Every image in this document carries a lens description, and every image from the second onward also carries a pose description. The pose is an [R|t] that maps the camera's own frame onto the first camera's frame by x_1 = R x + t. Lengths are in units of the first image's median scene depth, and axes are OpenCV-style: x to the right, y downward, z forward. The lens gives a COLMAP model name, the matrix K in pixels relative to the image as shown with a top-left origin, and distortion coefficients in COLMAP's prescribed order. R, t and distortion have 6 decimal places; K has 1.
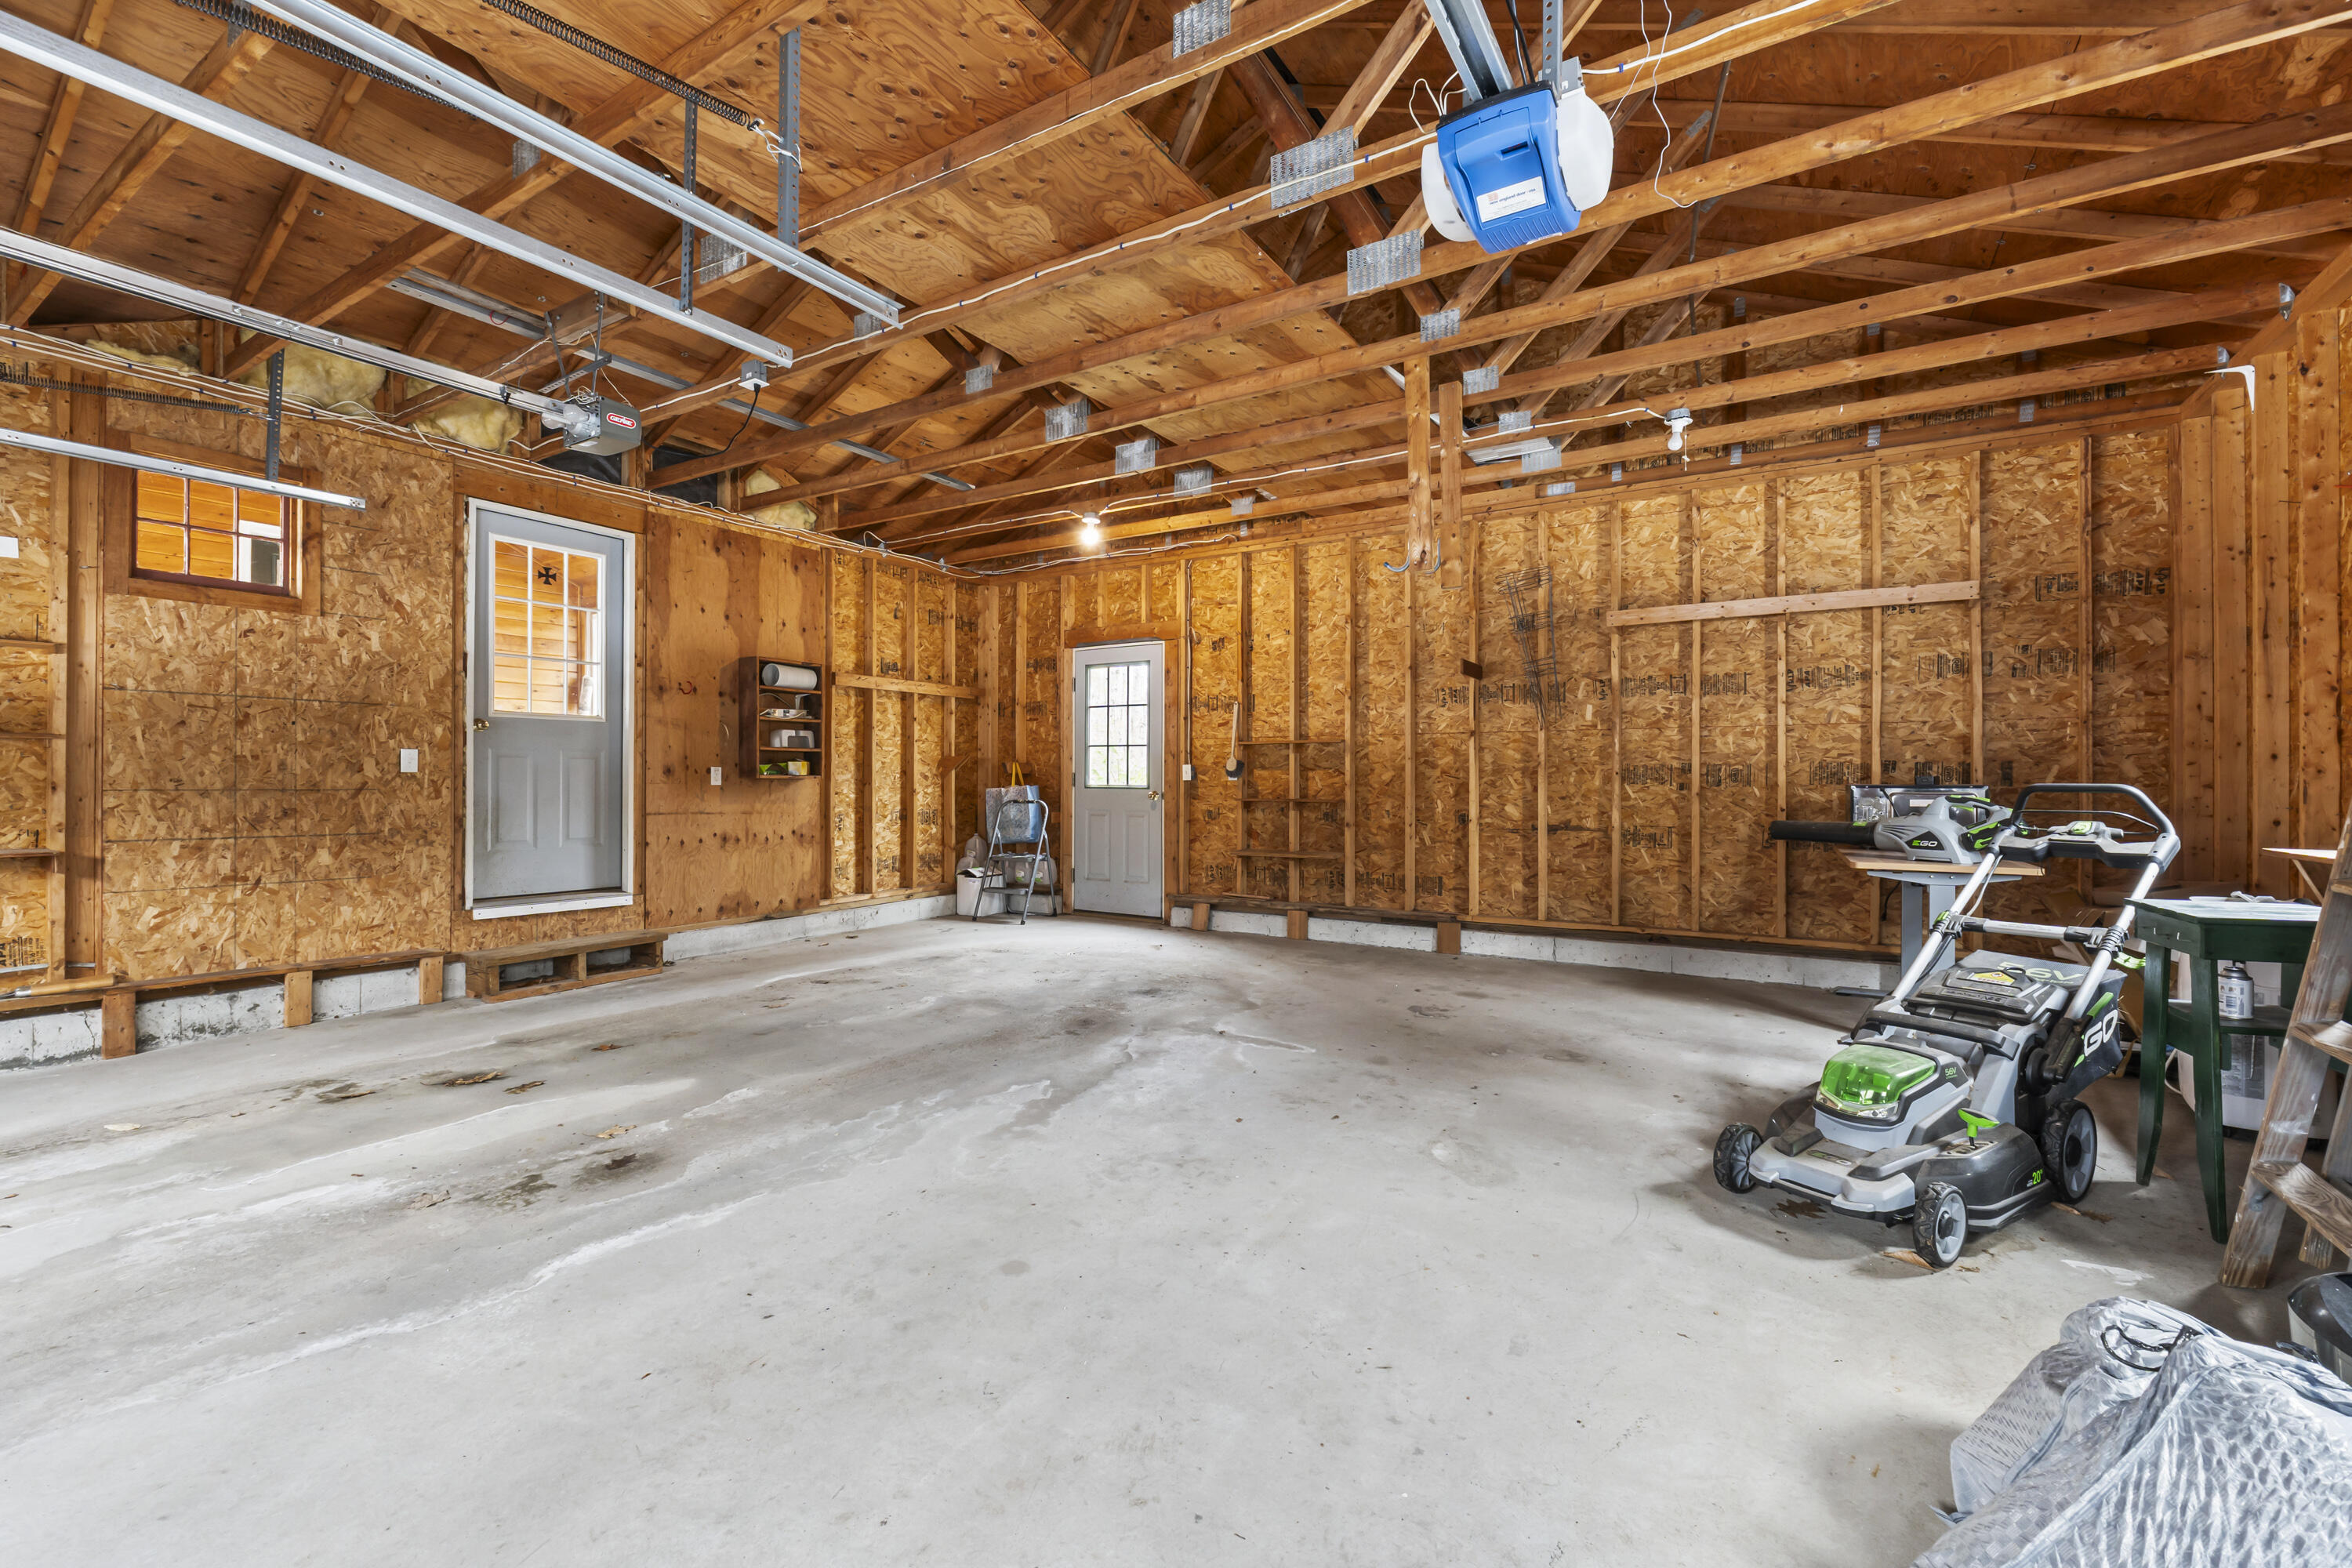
lens RADIAL K [[991.5, 0, 1162.1], [0, 991.5, 777.1], [0, 0, 1]] dist [-0.007159, -0.000225]
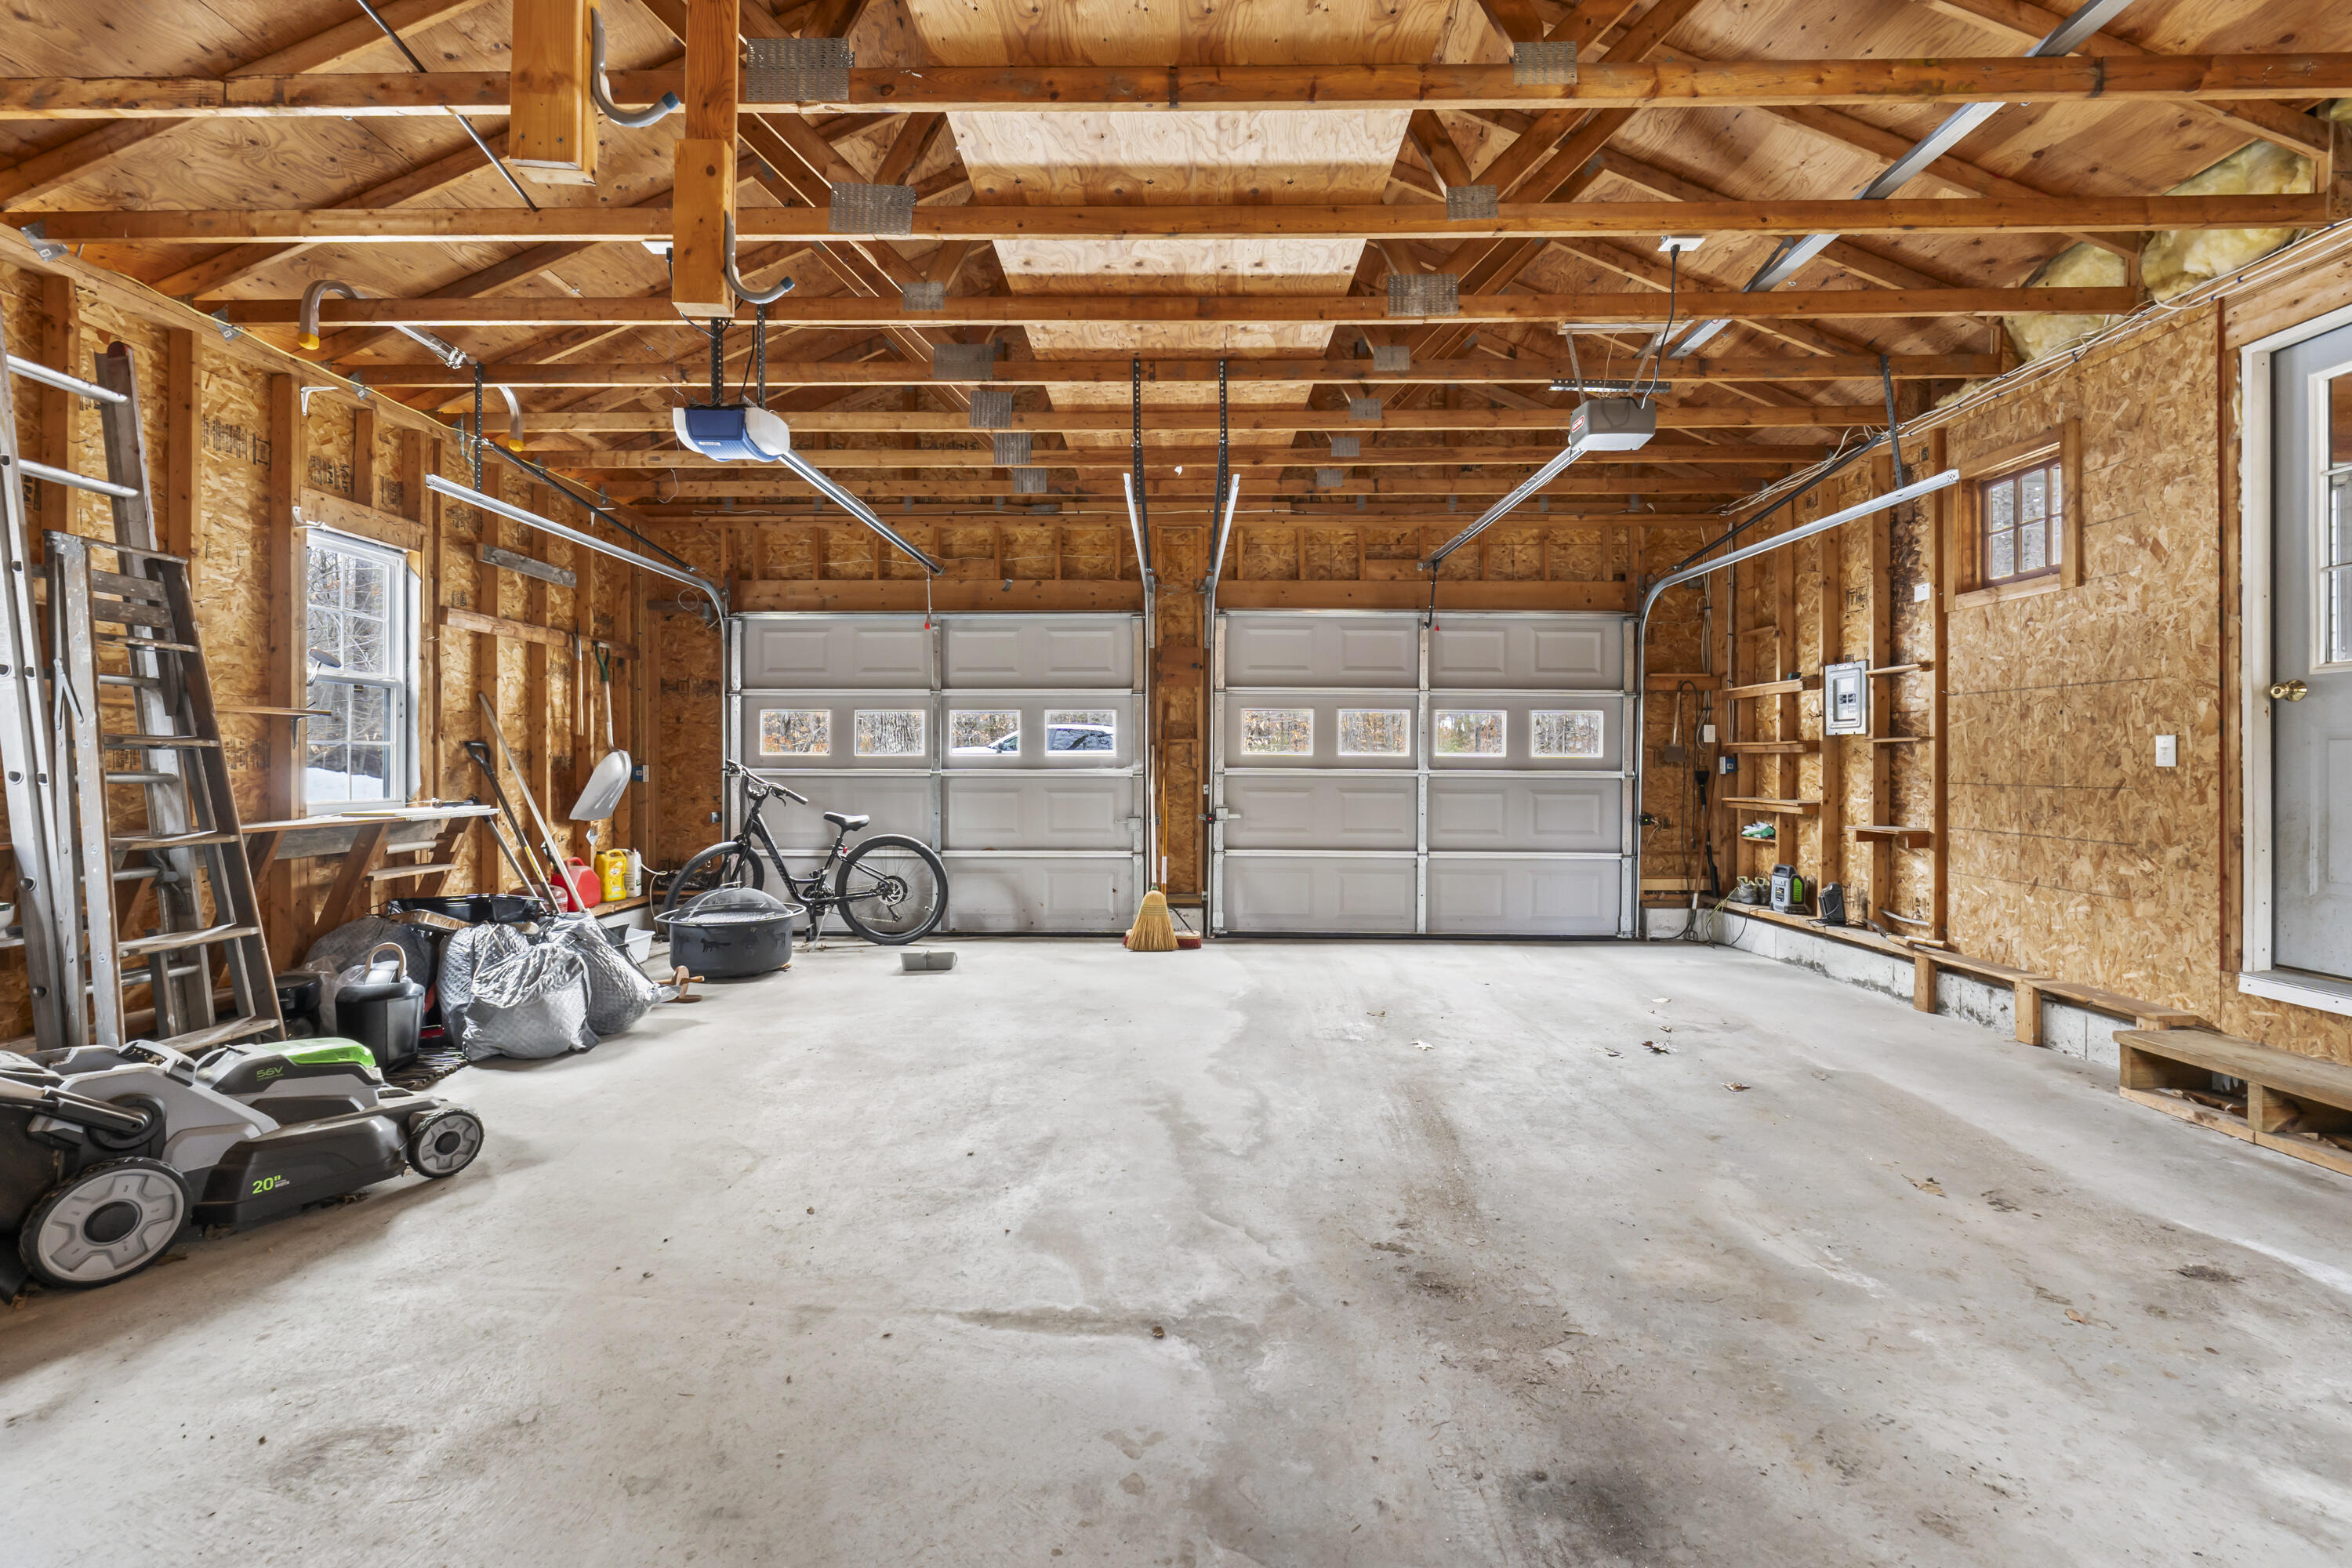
lens RADIAL K [[991.5, 0, 1155.9], [0, 991.5, 772.0], [0, 0, 1]] dist [-0.007159, -0.000225]
pose [[-0.858608, 0.001357, -0.512632, 0.295555], [-0.001963, 0.999980, 0.005936, -0.004092], [0.512630, 0.006103, -0.858588, 1.394221]]
